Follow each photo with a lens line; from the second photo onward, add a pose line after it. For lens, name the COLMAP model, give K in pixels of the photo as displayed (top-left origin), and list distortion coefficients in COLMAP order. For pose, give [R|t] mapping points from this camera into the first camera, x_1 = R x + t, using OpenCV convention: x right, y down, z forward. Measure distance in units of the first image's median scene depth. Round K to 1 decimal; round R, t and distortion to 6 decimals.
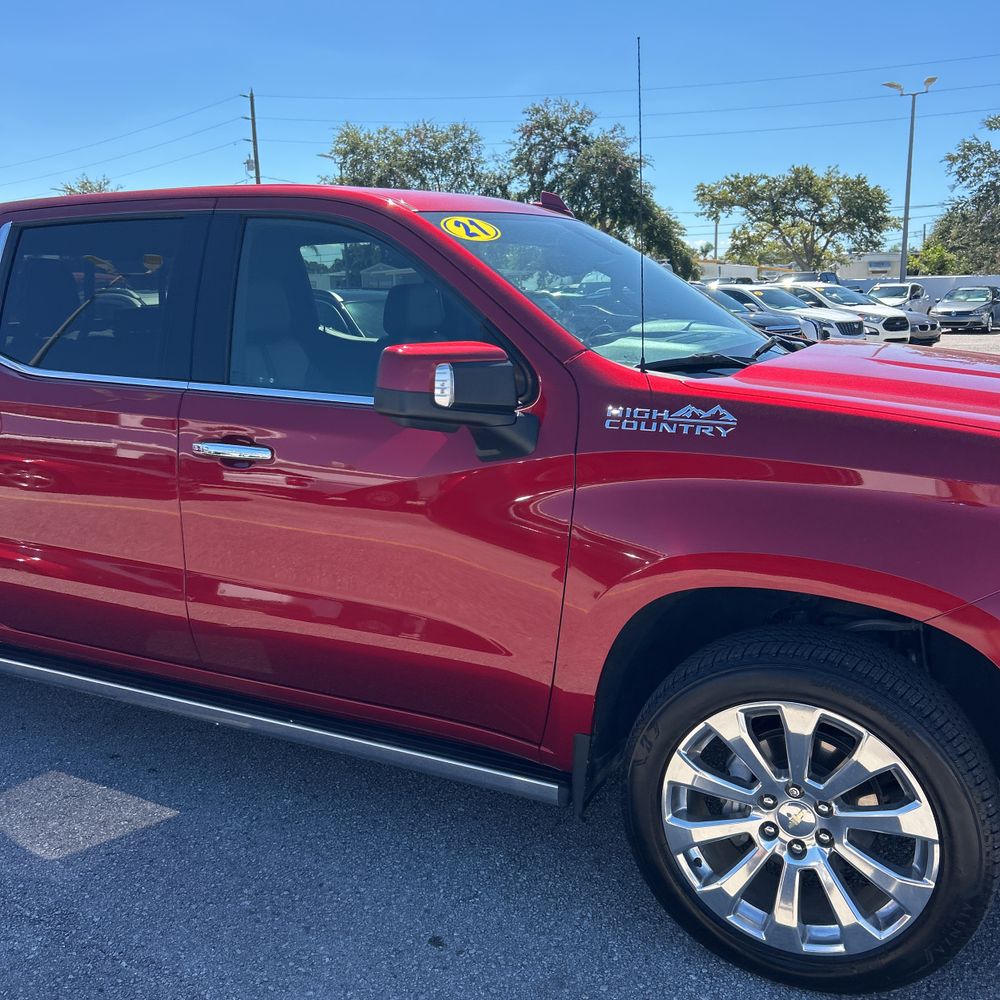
lens RADIAL K [[1016.4, 0, 500.0], [0, 1016.4, 500.0], [0, 0, 1]] dist [0.012087, 0.035583]
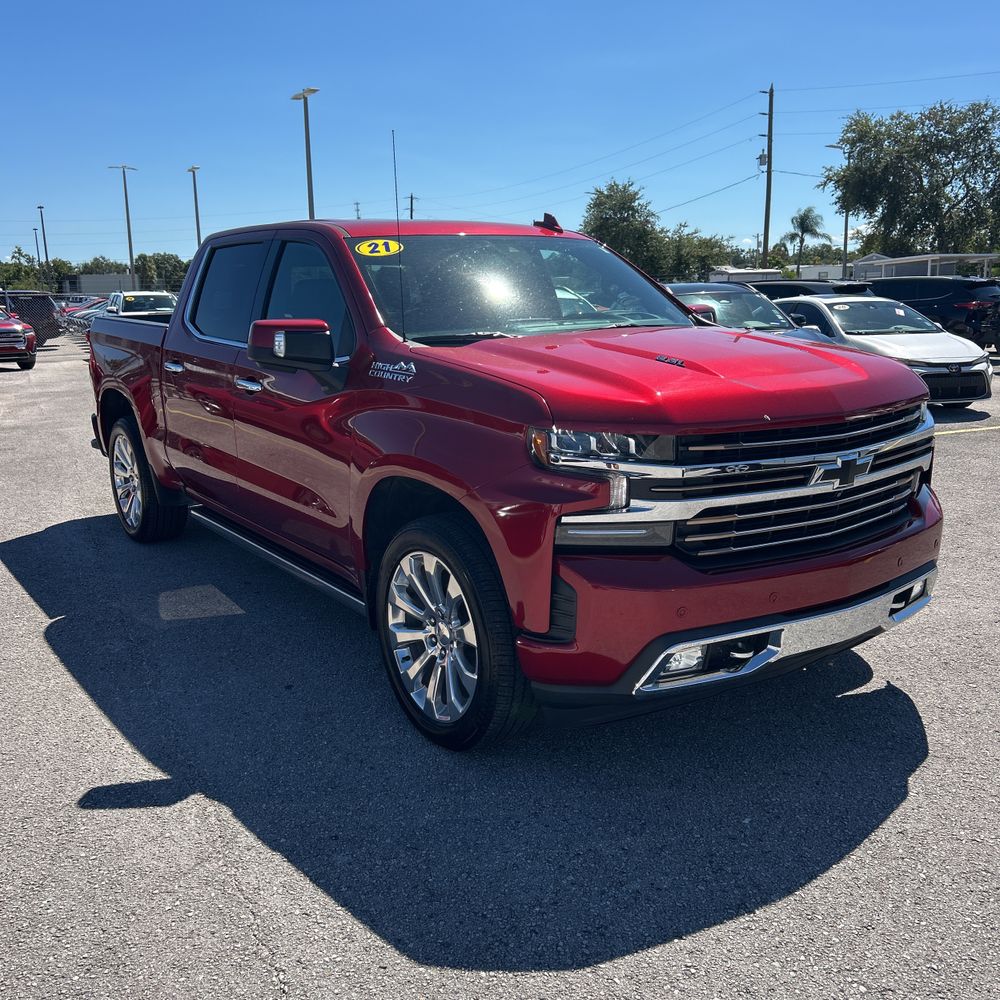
lens RADIAL K [[1020.7, 0, 495.1], [0, 1020.7, 511.1], [0, 0, 1]] dist [0.017630, 0.002049]
pose [[0.873312, 0.106145, -0.475457, 0.068099], [-0.098862, 0.994281, 0.040383, 0.003729], [0.477024, 0.011737, 0.878812, -0.020375]]
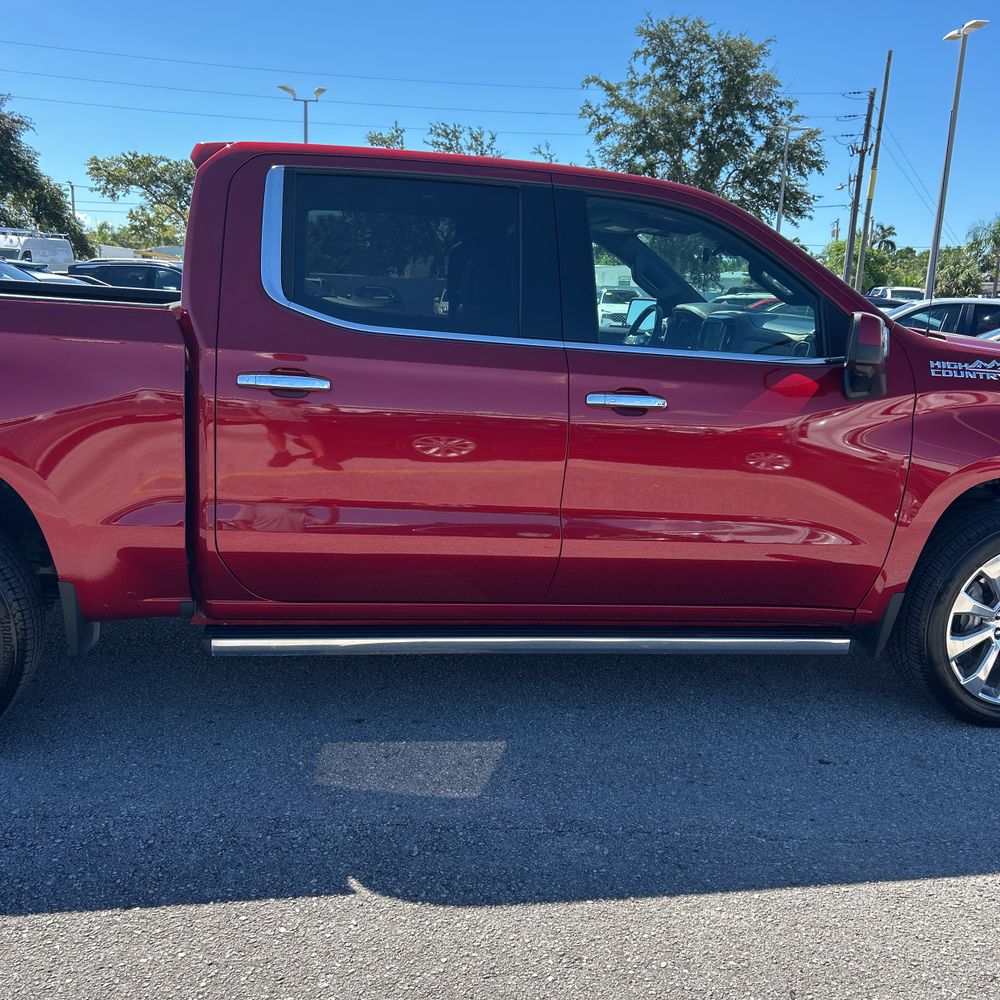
lens RADIAL K [[1022.8, 0, 514.9], [0, 1022.8, 503.3], [0, 0, 1]] dist [0.000859, 0.029457]
pose [[0.804288, -0.069113, 0.590207, -0.080765], [0.061619, 0.997559, 0.032844, 0.001758], [-0.591037, 0.009952, 0.806583, 0.010611]]
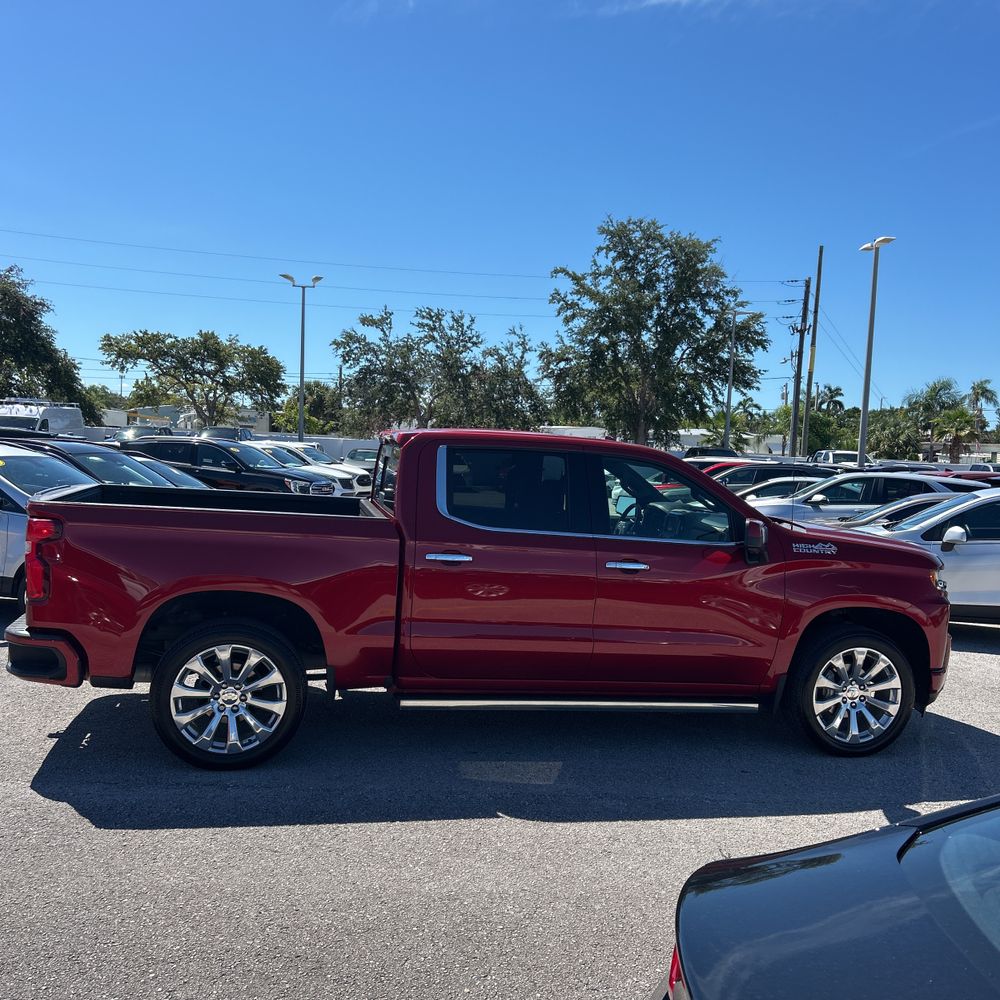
lens RADIAL K [[1012.4, 0, 516.8], [0, 1012.4, 499.4], [0, 0, 1]] dist [0.110016, -0.240497]
pose [[0.782667, 0.019113, 0.622147, -0.135519], [0.067963, 0.990928, -0.115941, 0.003445], [-0.618719, 0.133026, 0.774268, -0.040295]]
